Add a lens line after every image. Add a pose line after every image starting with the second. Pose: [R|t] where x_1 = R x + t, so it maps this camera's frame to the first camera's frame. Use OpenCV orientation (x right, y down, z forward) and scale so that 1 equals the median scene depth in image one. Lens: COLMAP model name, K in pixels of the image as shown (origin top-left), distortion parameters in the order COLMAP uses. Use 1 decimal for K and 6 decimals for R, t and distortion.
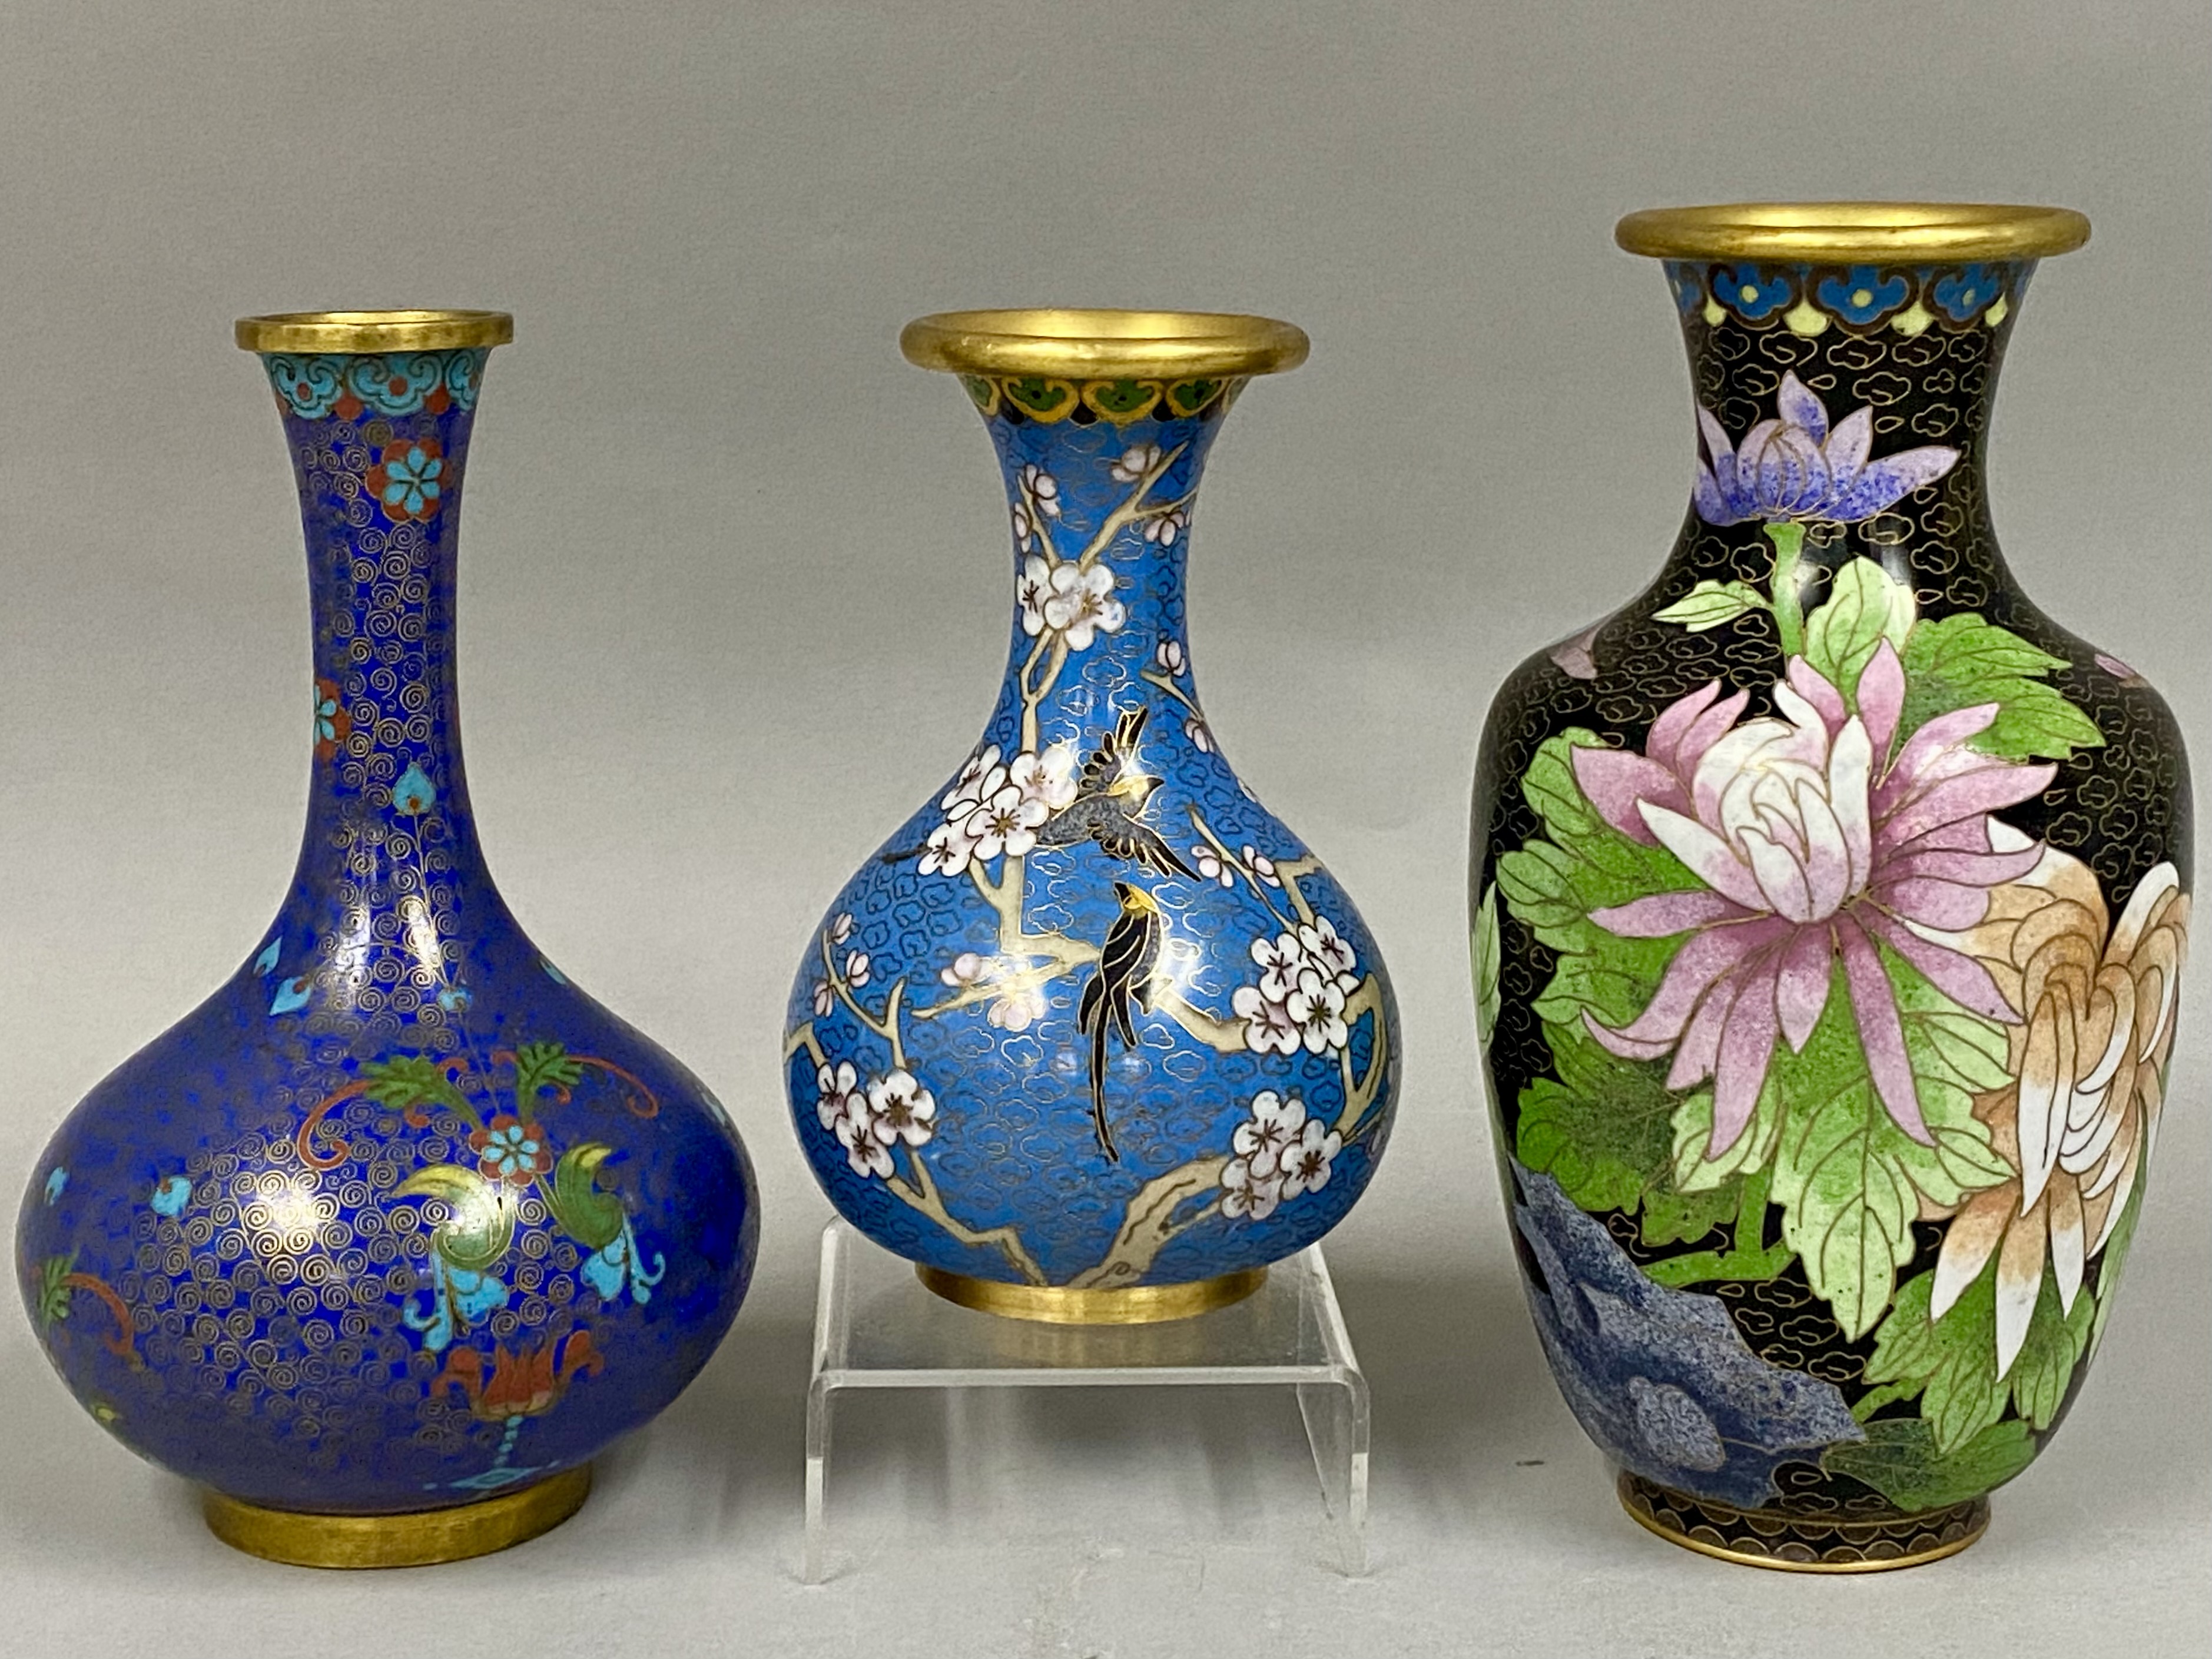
lens RADIAL K [[3517.2, 0, 1106.0], [0, 3517.2, 829.5], [0, 0, 1]] dist [-0.335507, -0.030007]
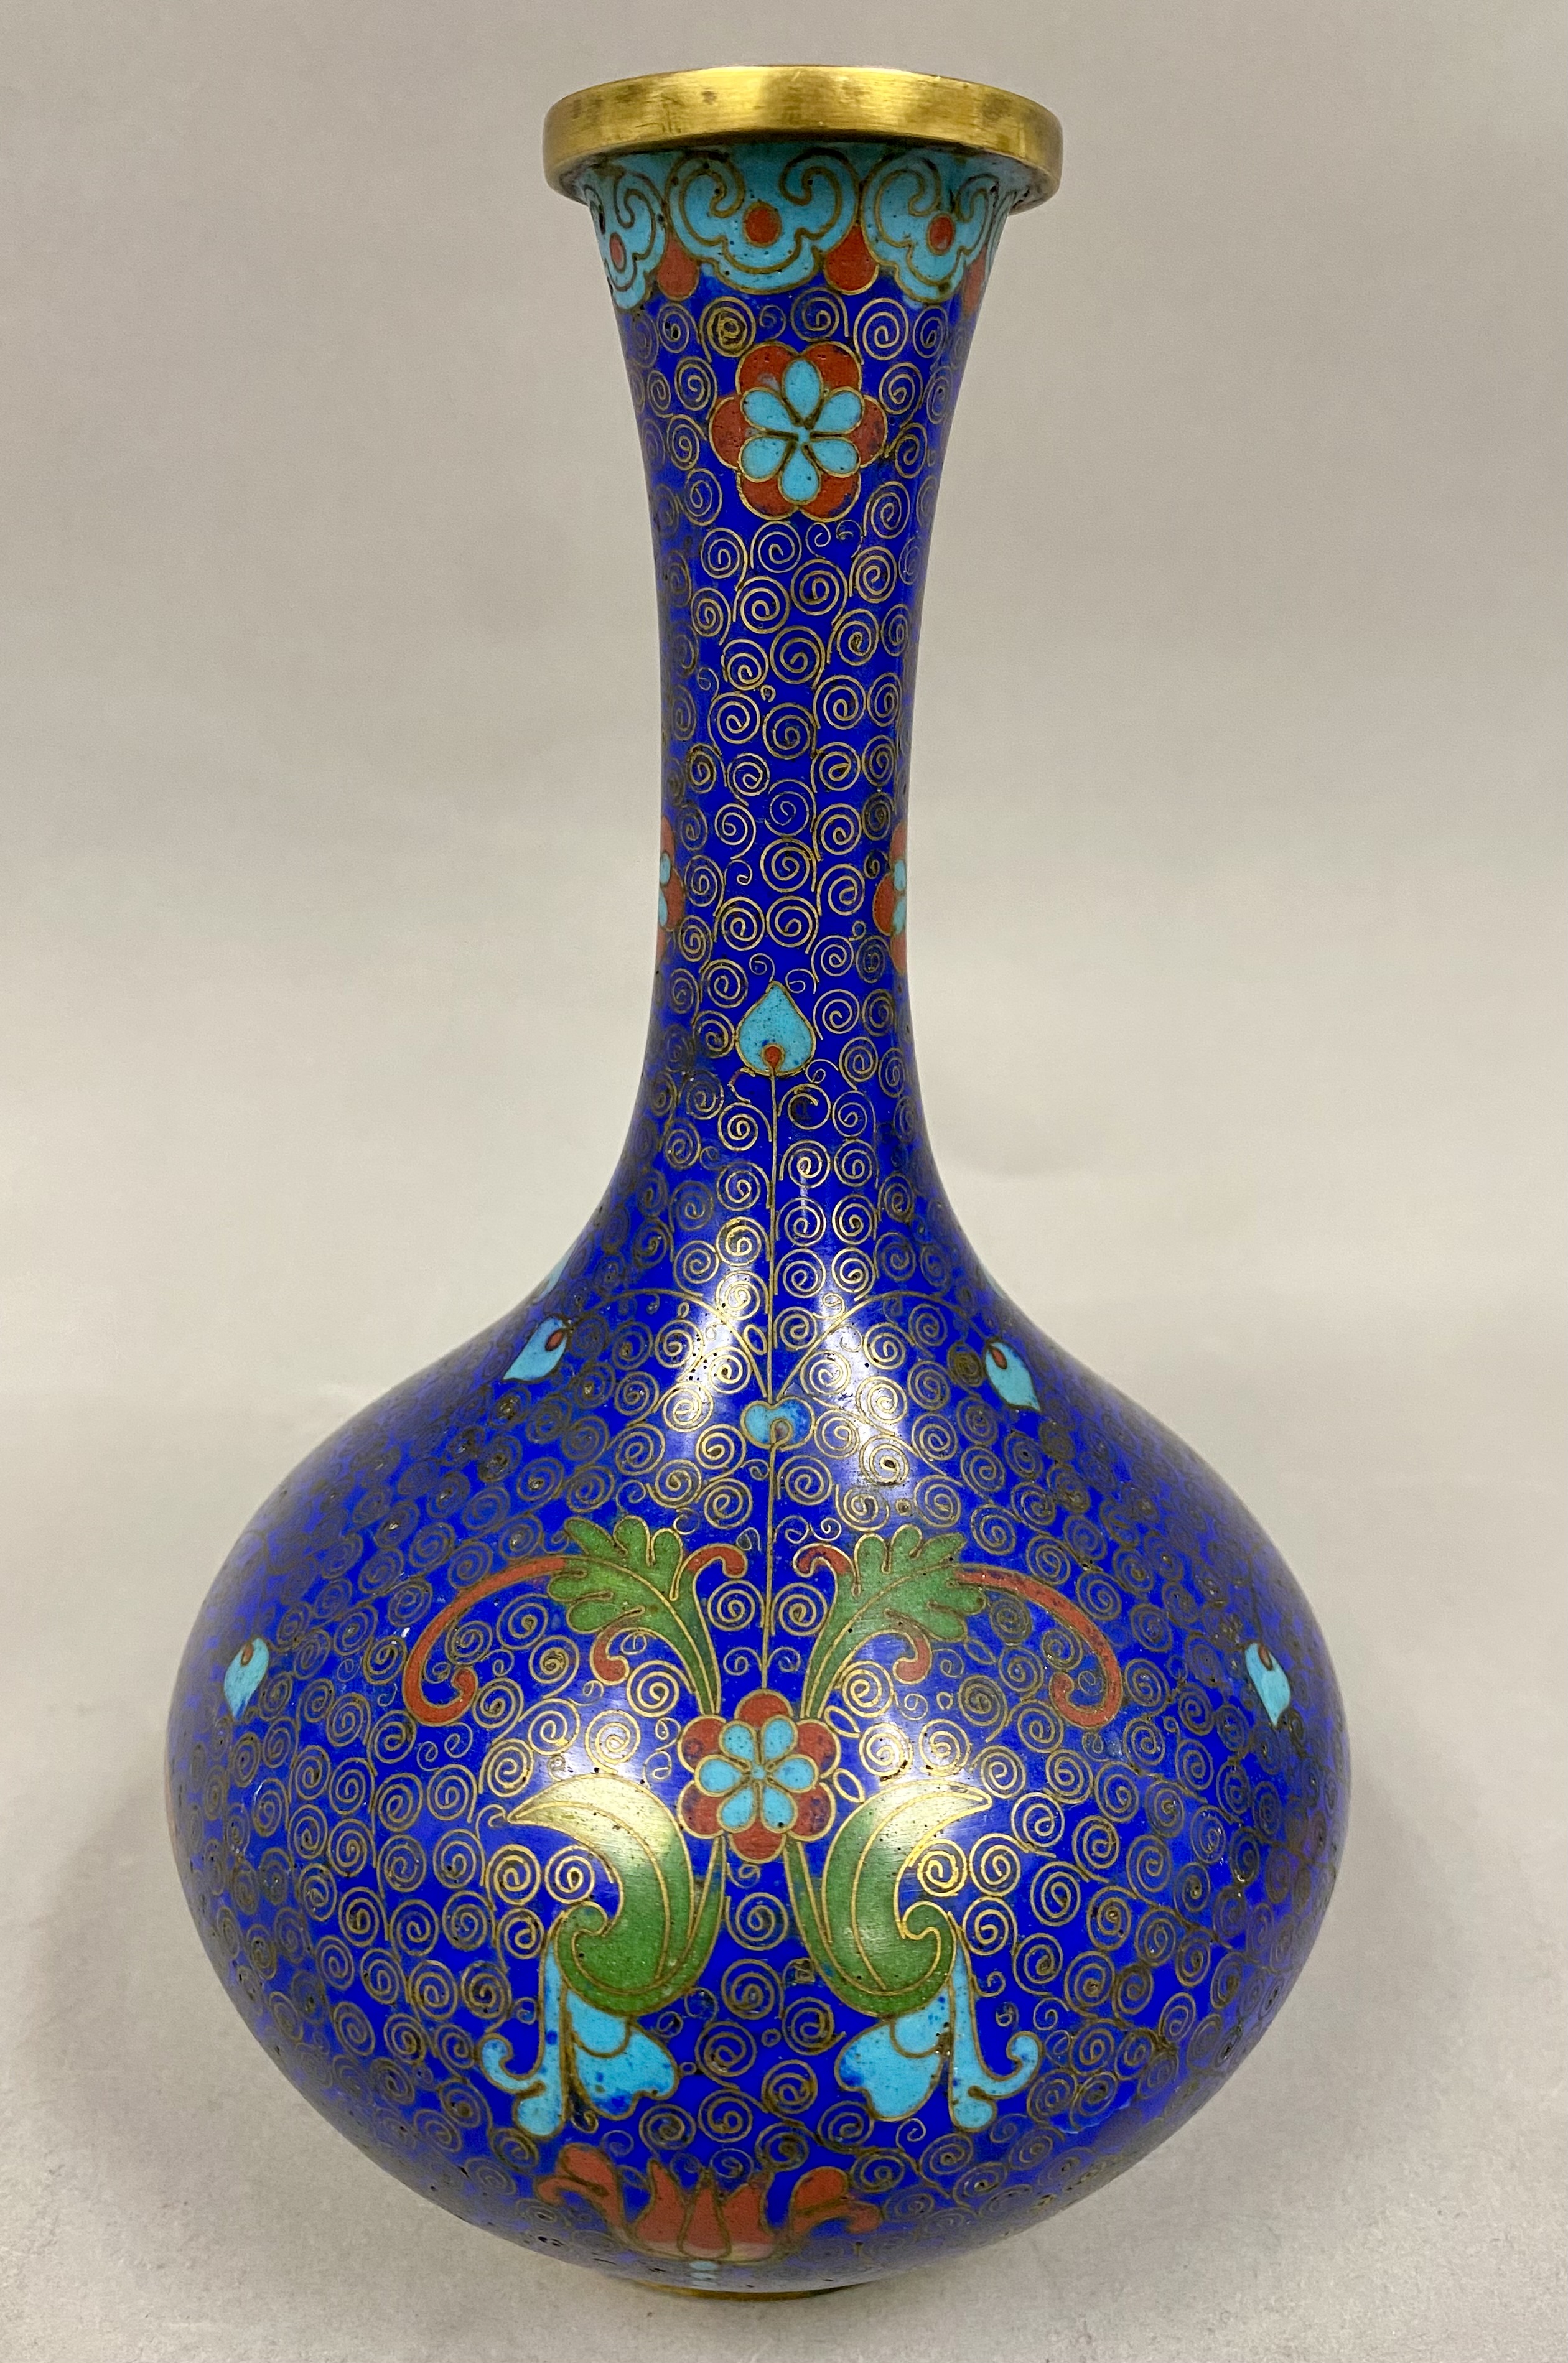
lens RADIAL K [[2134.3, 0, 784.0], [0, 2134.3, 1181.5], [0, 0, 1]] dist [0.133360, -0.416255]
pose [[0.860341, 0.161583, -0.483430, -0.030439], [-0.114666, 0.985468, 0.125319, -0.032442], [0.496654, -0.052384, 0.866366, 0.739425]]
